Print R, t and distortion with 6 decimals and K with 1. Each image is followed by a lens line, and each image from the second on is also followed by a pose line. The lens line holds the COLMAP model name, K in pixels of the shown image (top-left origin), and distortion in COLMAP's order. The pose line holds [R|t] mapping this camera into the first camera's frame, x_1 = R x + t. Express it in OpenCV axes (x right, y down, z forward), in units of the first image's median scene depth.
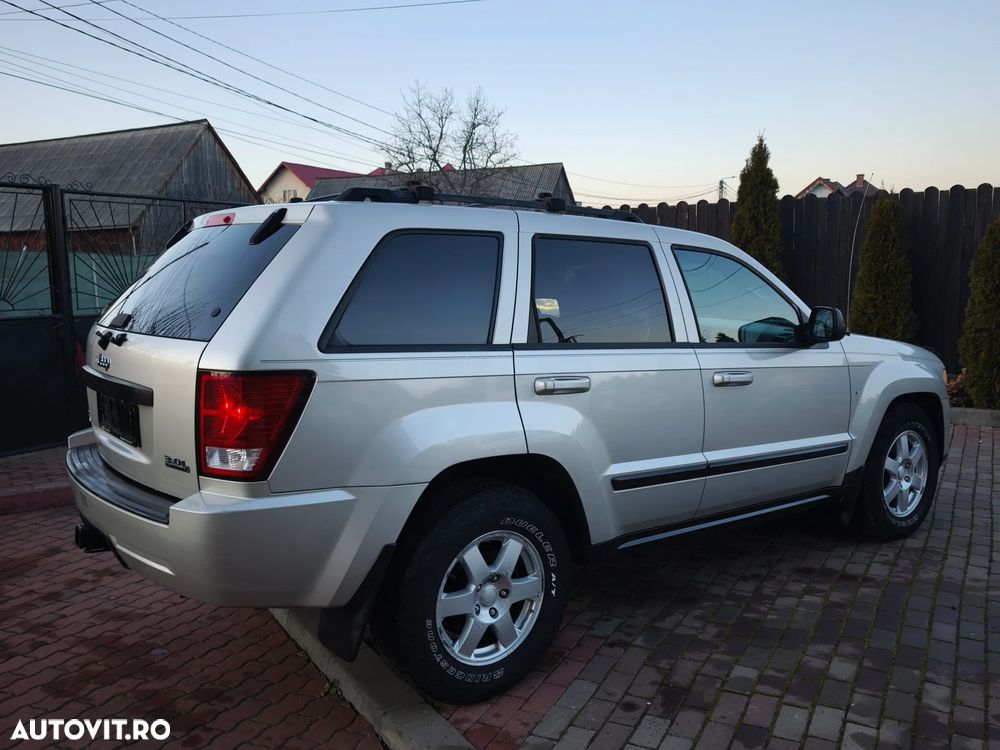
lens RADIAL K [[874.9, 0, 501.6], [0, 874.9, 365.5], [0, 0, 1]] dist [0.012357, 0.000923]
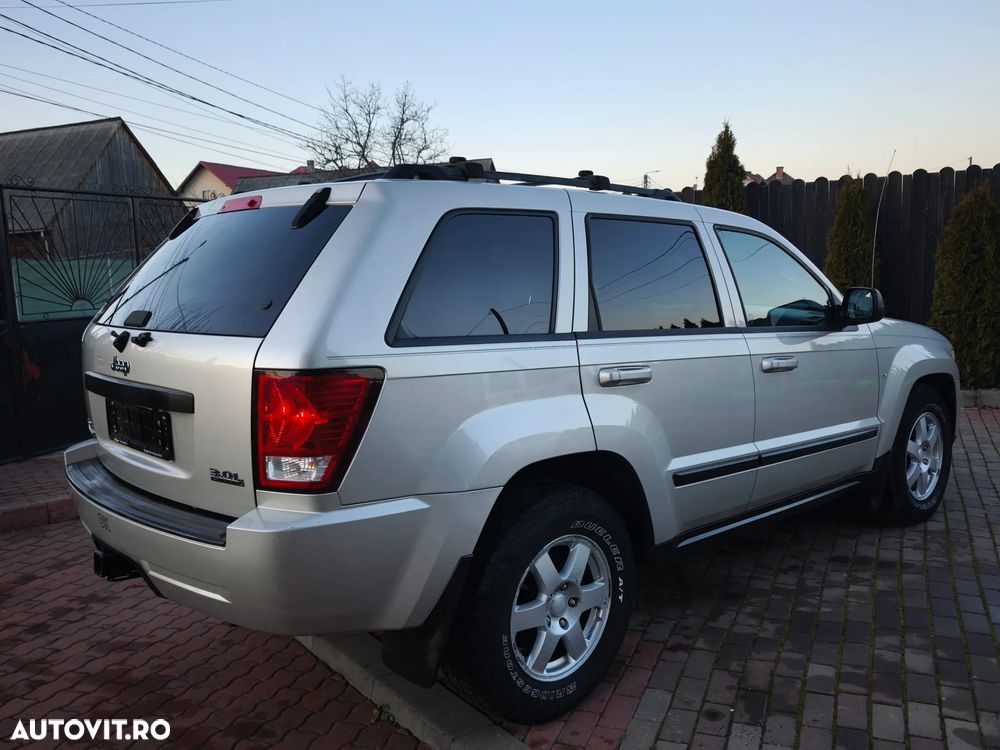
lens RADIAL K [[875.5, 0, 500.0], [0, 875.5, 375.0], [0, 0, 1]] dist [0.007153, 0.007793]
pose [[0.996171, -0.032141, 0.081307, -0.123930], [0.031082, 0.999415, 0.014263, 0.003970], [-0.081718, -0.011681, 0.996587, 0.073851]]
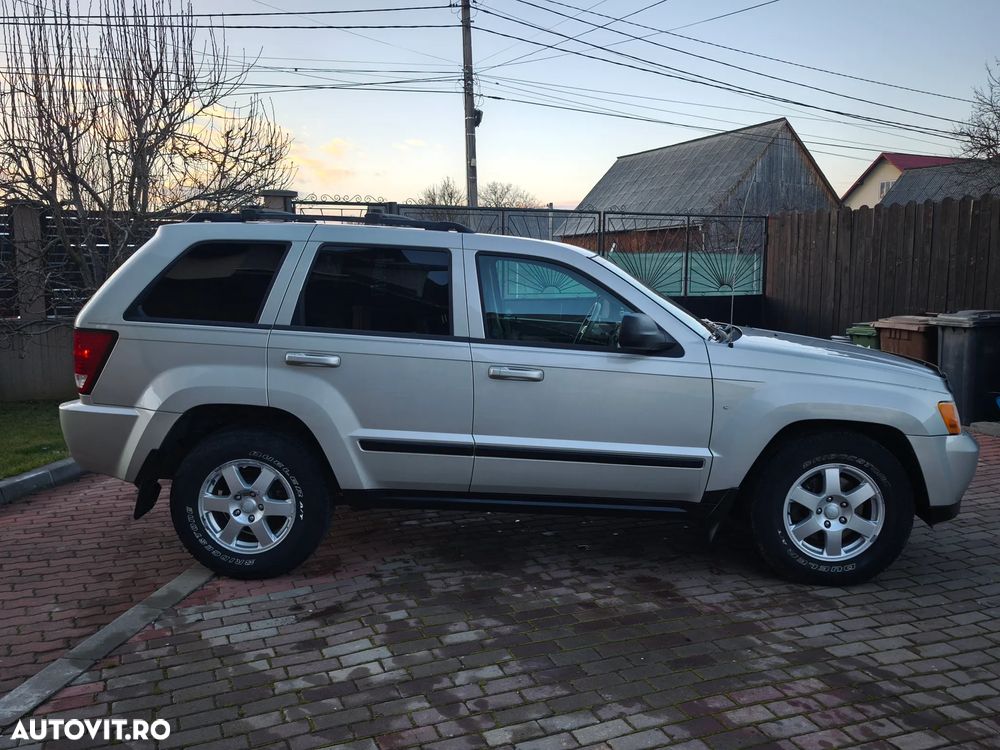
lens RADIAL K [[863.2, 0, 501.4], [0, 863.2, 374.4], [0, 0, 1]] dist [0.018298, -0.018243]
pose [[0.768298, 0.093459, -0.633232, 0.982073], [-0.082131, 0.995500, 0.047277, -0.035292], [0.634801, 0.015685, 0.772516, 0.166426]]
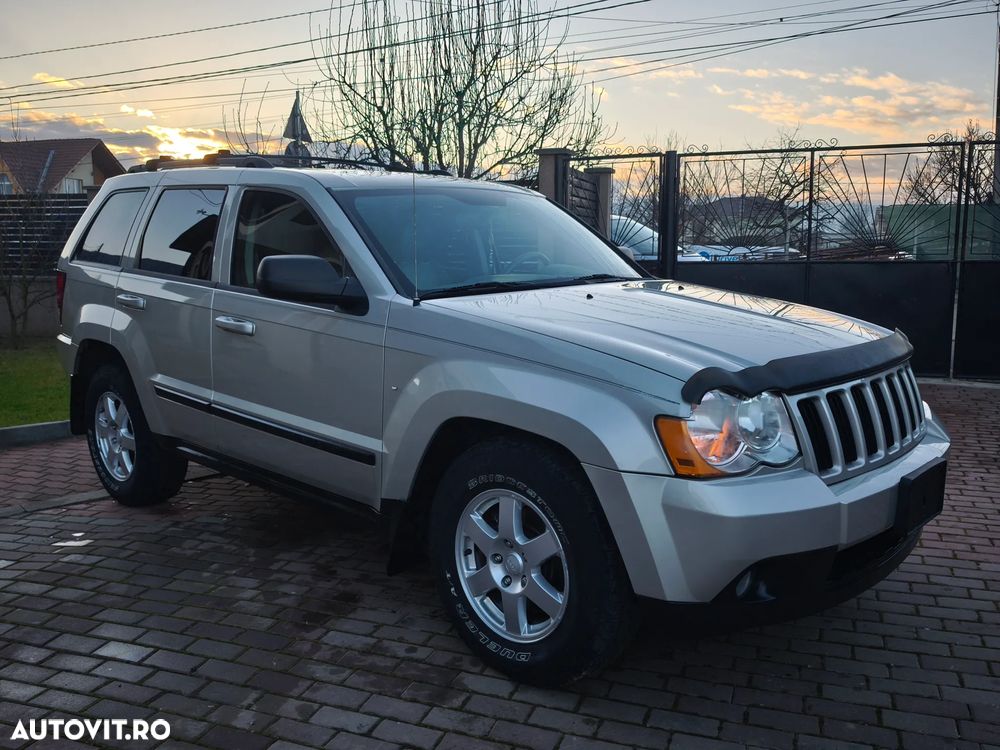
lens RADIAL K [[865.0, 0, 505.9], [0, 865.0, 371.1], [0, 0, 1]] dist [0.010115, -0.003524]
pose [[0.164418, 0.153336, -0.974400, 1.305364], [-0.101424, 0.985236, 0.137927, -0.100711], [0.981162, 0.076150, 0.177543, 1.184442]]
